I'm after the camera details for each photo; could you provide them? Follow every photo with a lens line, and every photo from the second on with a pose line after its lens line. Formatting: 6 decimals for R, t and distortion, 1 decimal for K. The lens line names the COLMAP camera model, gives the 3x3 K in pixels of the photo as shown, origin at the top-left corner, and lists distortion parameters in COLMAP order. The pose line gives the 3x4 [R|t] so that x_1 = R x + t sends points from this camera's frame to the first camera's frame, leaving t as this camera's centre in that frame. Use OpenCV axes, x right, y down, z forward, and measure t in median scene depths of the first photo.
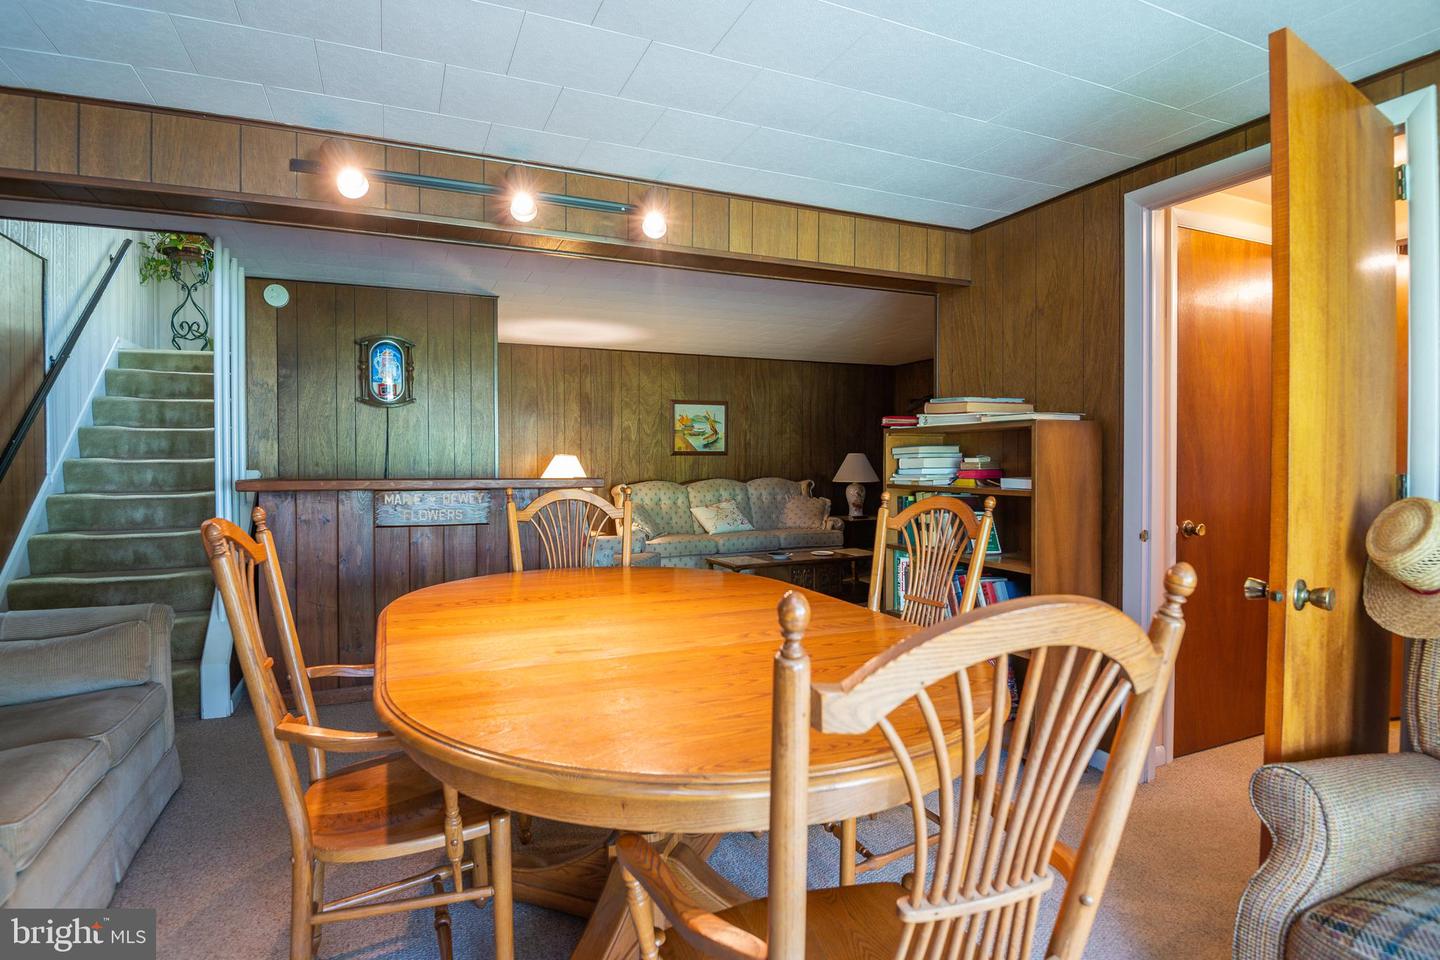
lens RADIAL K [[731.1, 0, 716.6], [0, 731.1, 468.6], [0, 0, 1]] dist [0.001504, -0.025510]
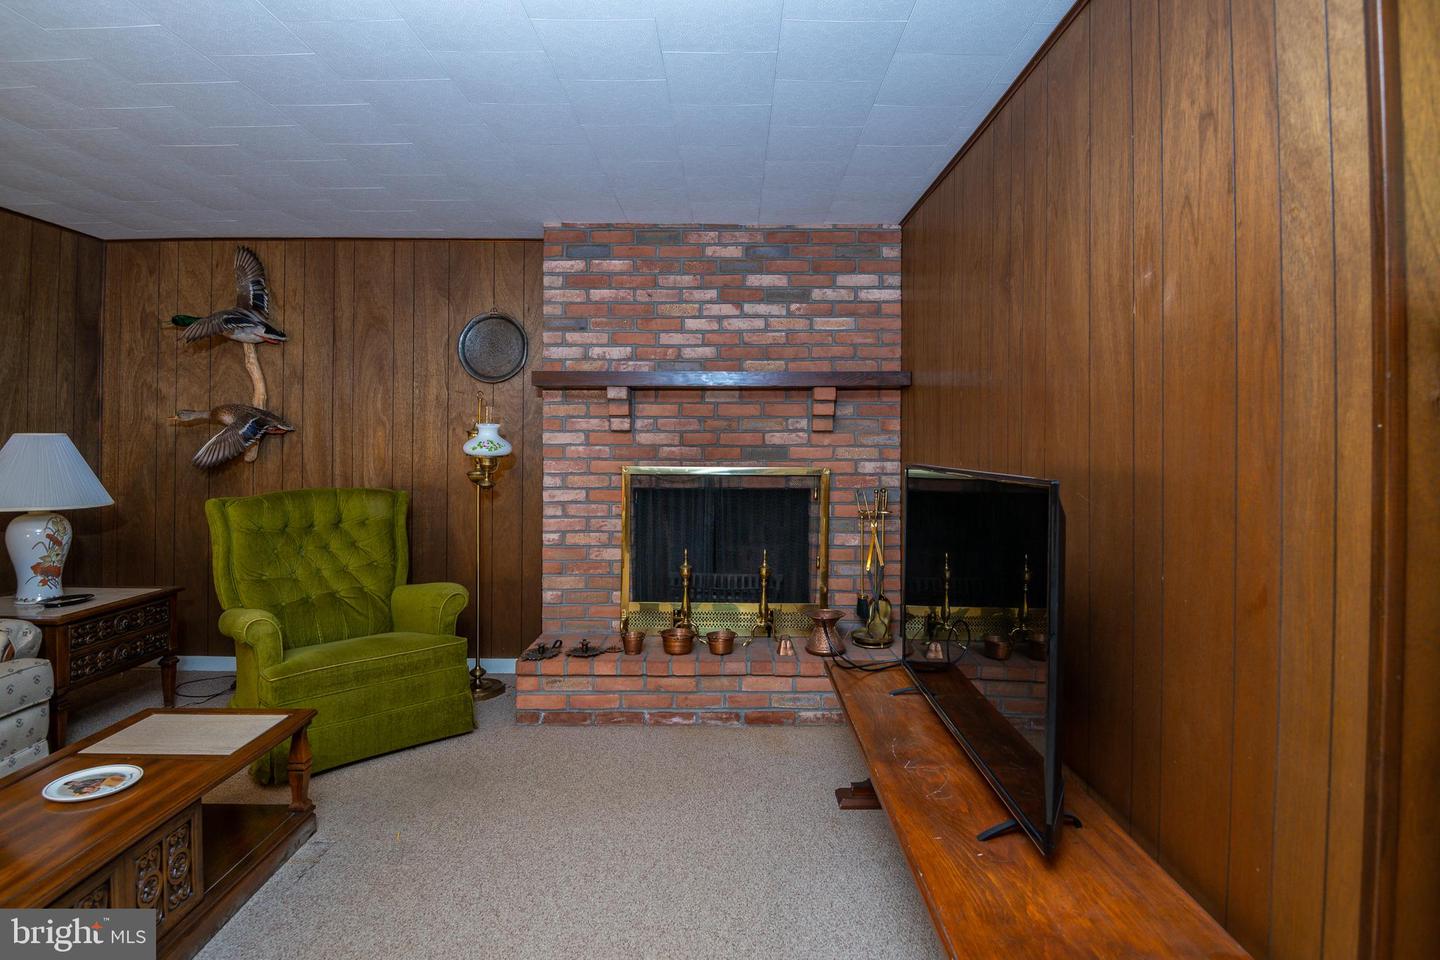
lens RADIAL K [[735.5, 0, 737.5], [0, 735.5, 441.8], [0, 0, 1]] dist [0.001710, -0.025129]
pose [[0.398786, 0.005747, 0.917026, -0.006888], [0.008228, 0.999918, -0.009844, -0.009646], [-0.917007, 0.011471, 0.398706, 0.544701]]
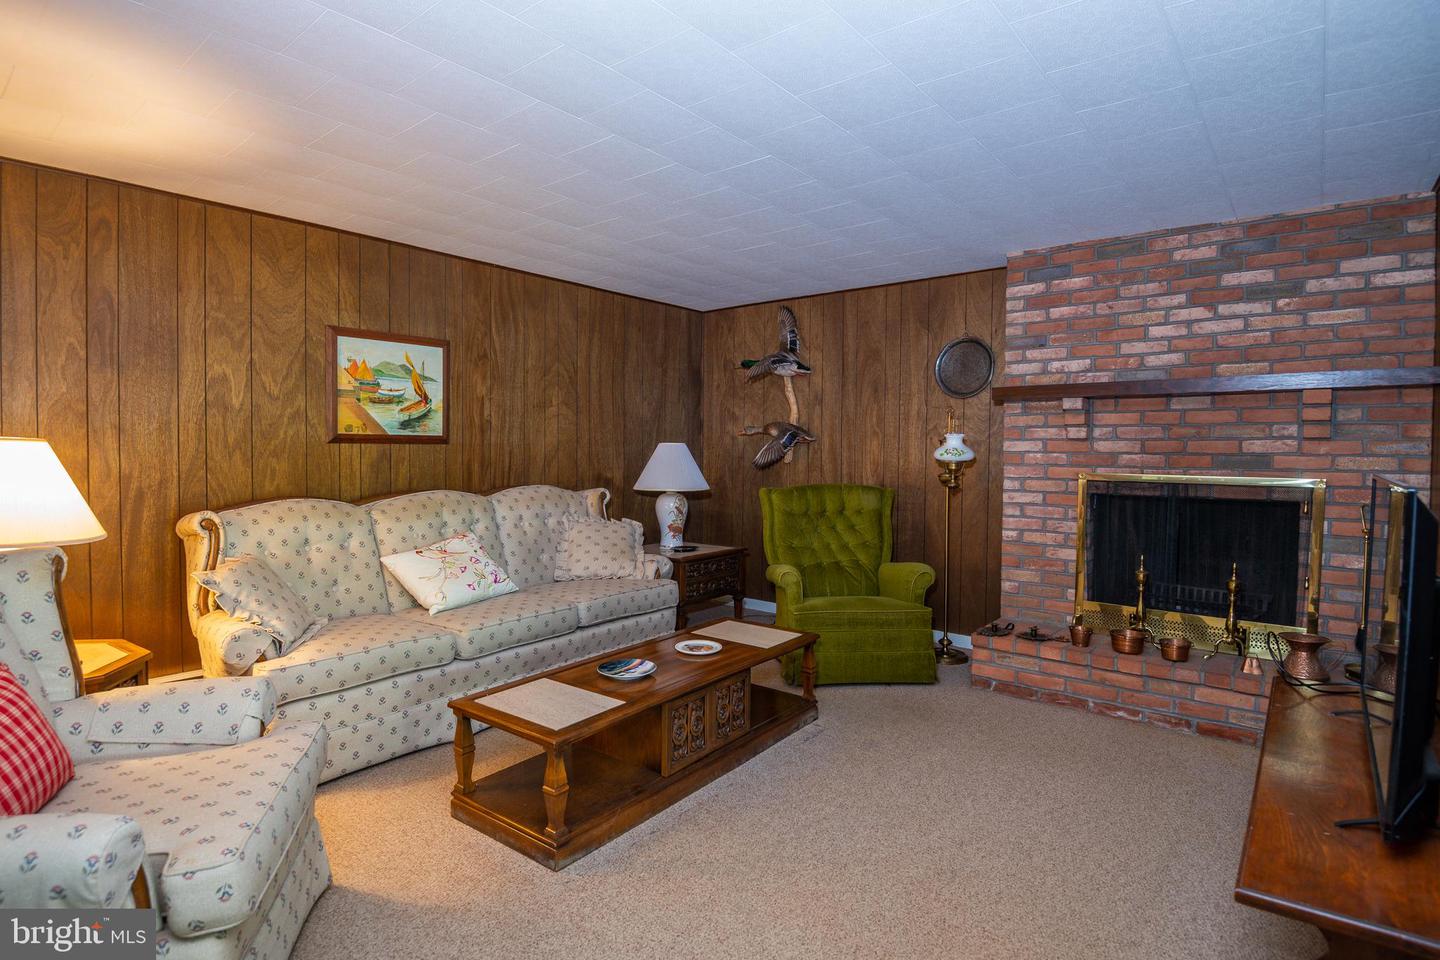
lens RADIAL K [[731.1, 0, 716.6], [0, 731.1, 468.6], [0, 0, 1]] dist [0.001504, -0.025510]
pose [[0.894367, -0.004575, 0.447310, -0.049518], [-0.002129, 0.999893, 0.014484, -0.008492], [-0.447328, -0.013906, 0.894262, 0.461522]]
